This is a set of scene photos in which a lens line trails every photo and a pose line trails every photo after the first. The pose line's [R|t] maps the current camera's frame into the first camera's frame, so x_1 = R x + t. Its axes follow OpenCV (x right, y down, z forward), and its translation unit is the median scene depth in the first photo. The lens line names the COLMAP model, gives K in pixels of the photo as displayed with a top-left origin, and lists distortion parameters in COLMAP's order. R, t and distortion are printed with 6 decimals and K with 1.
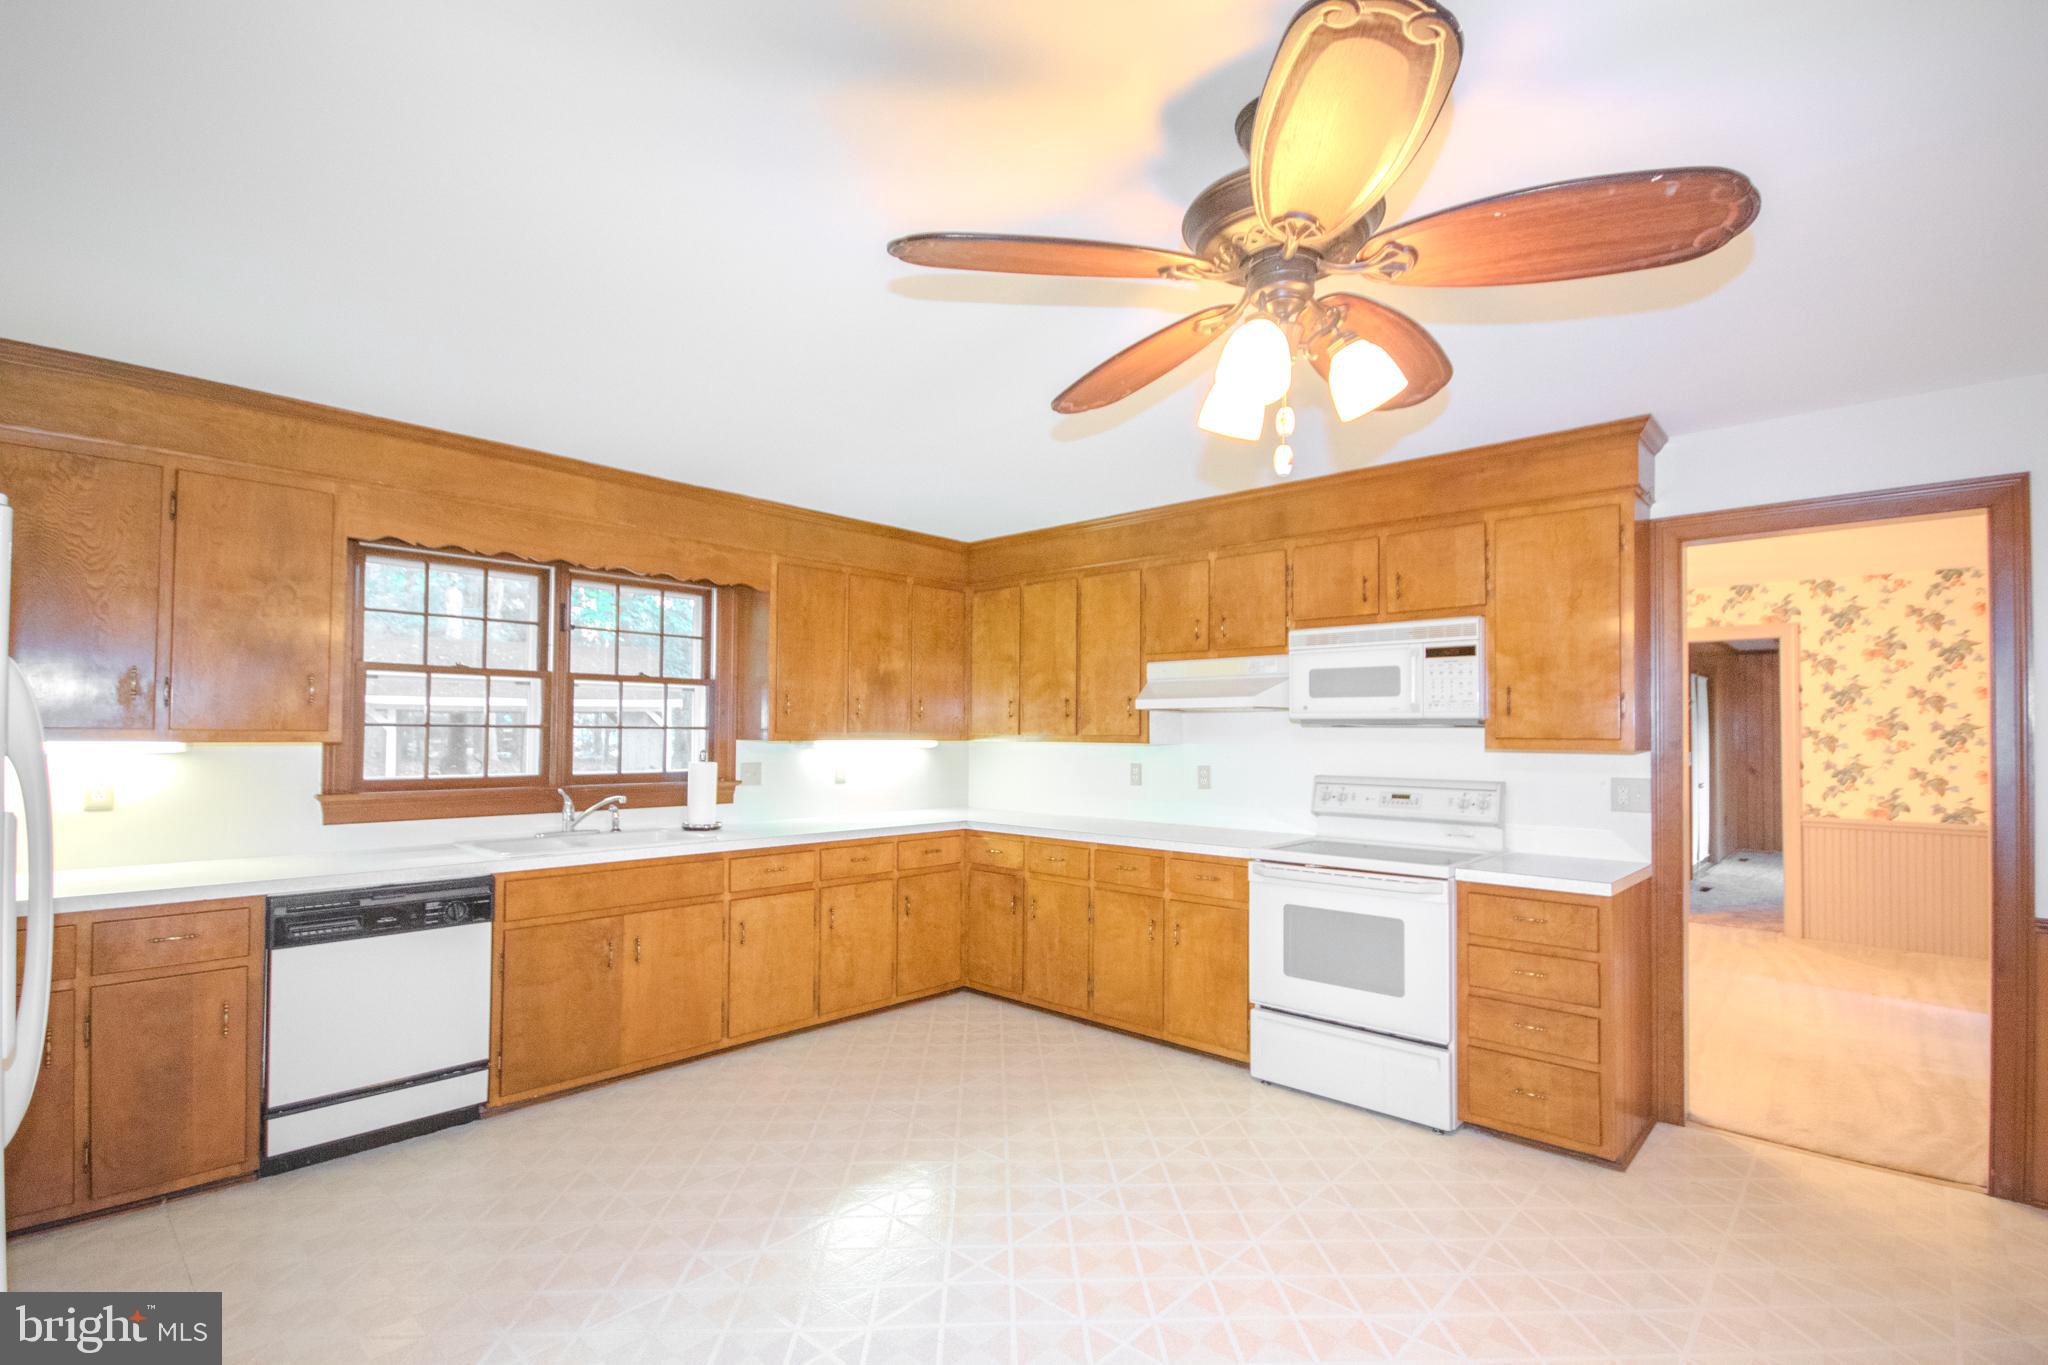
lens RADIAL K [[951.6, 0, 1039.8], [0, 951.6, 714.3], [0, 0, 1]] dist [-0.000683, -0.000207]
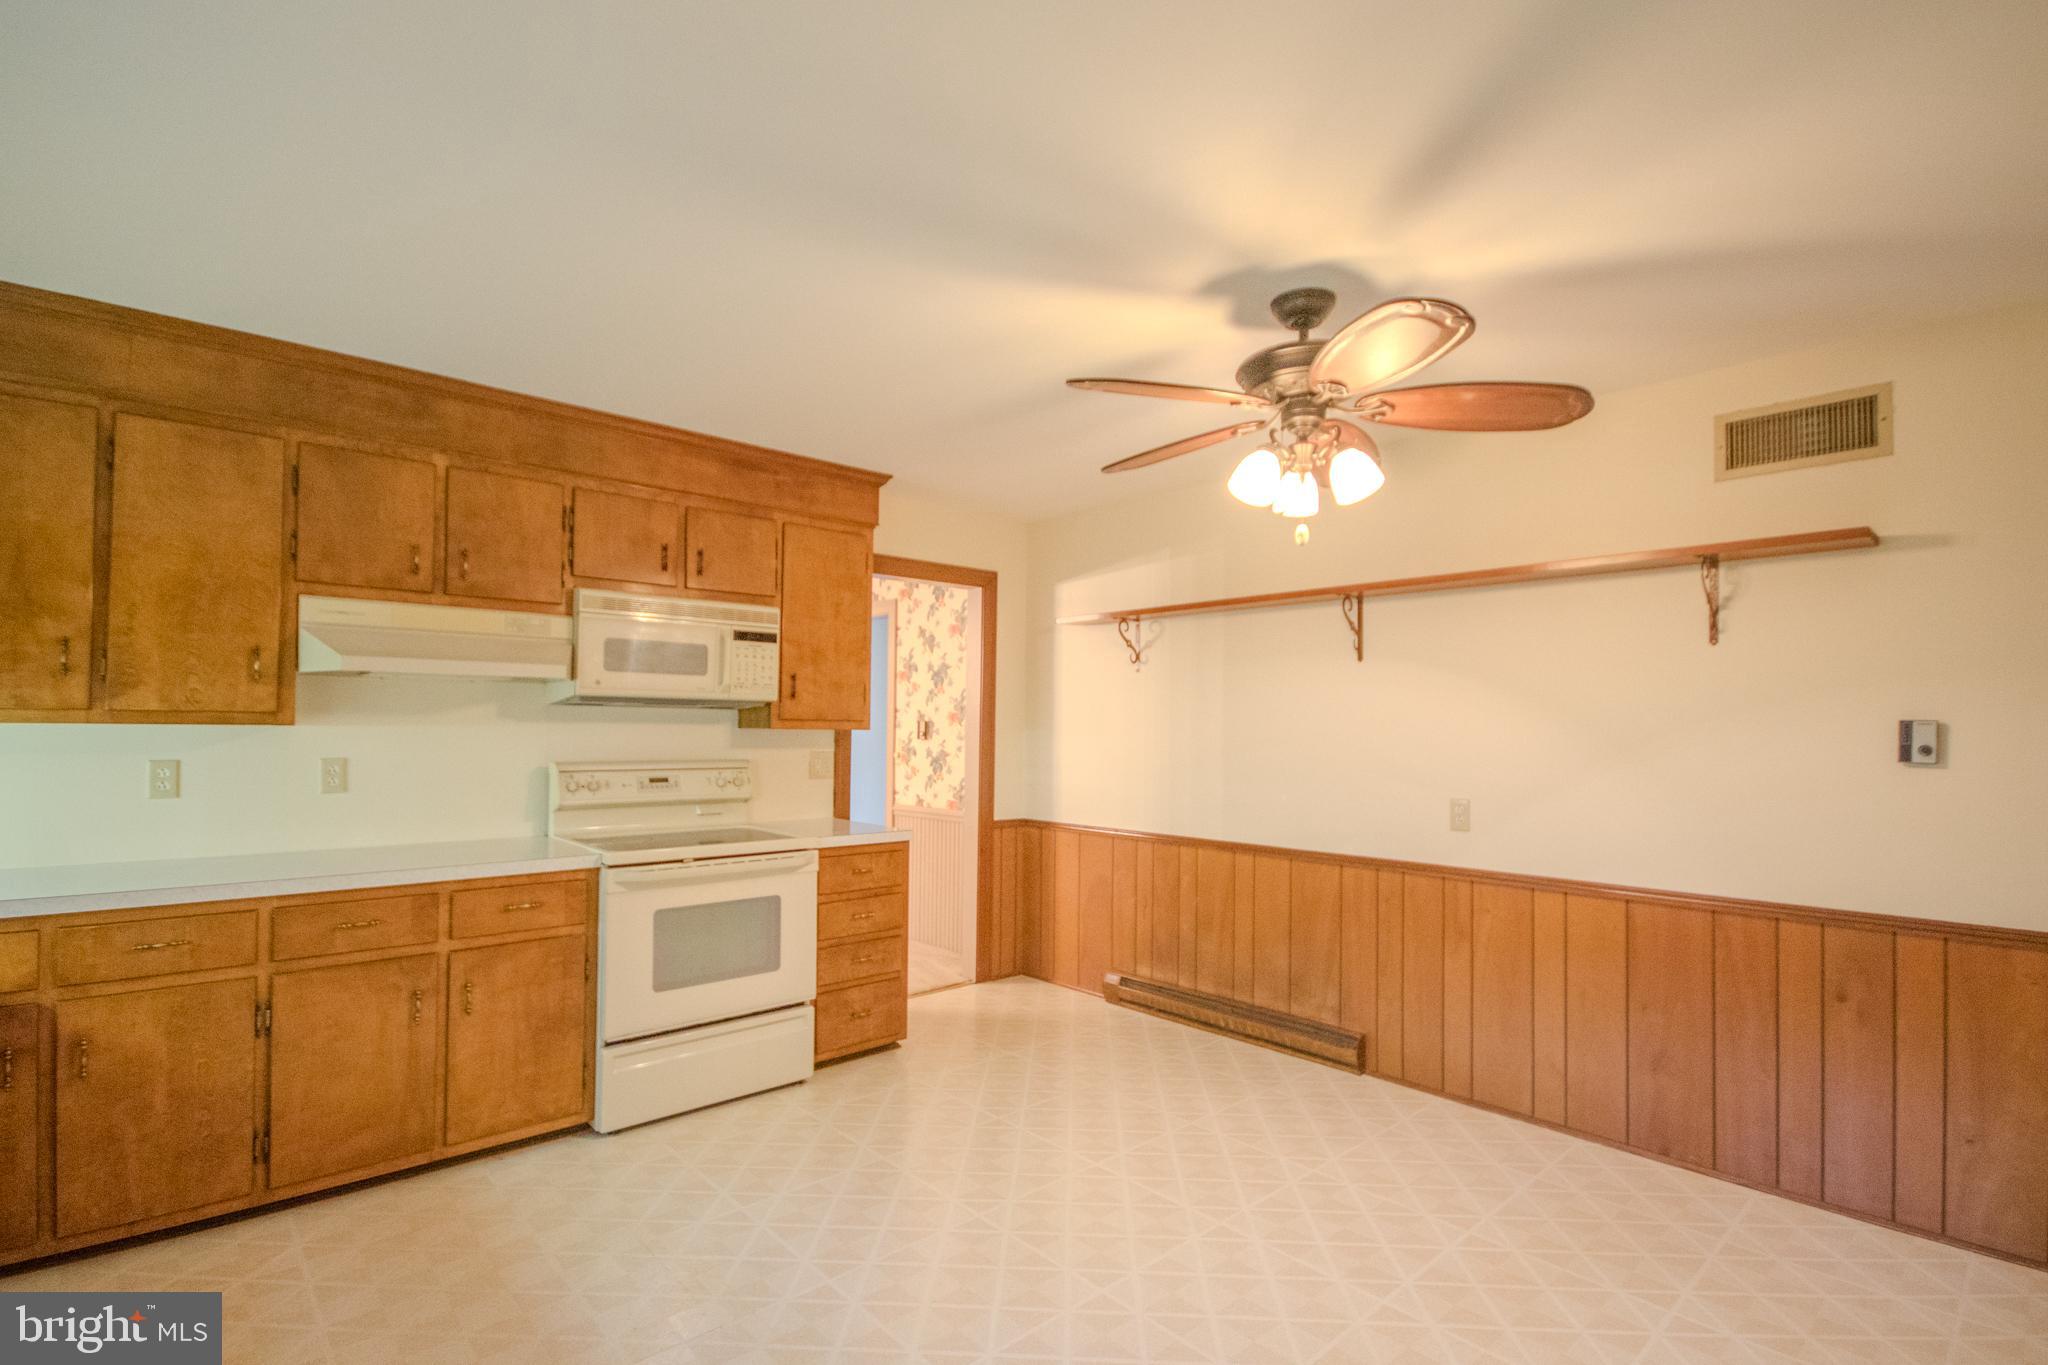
lens RADIAL K [[951.6, 0, 1039.8], [0, 951.6, 714.3], [0, 0, 1]] dist [-0.000683, -0.000207]
pose [[0.092566, 0.004912, 0.995694, -0.529083], [-0.032993, 0.999454, -0.001863, 0.010129], [-0.995160, -0.032678, 0.092677, 0.535247]]
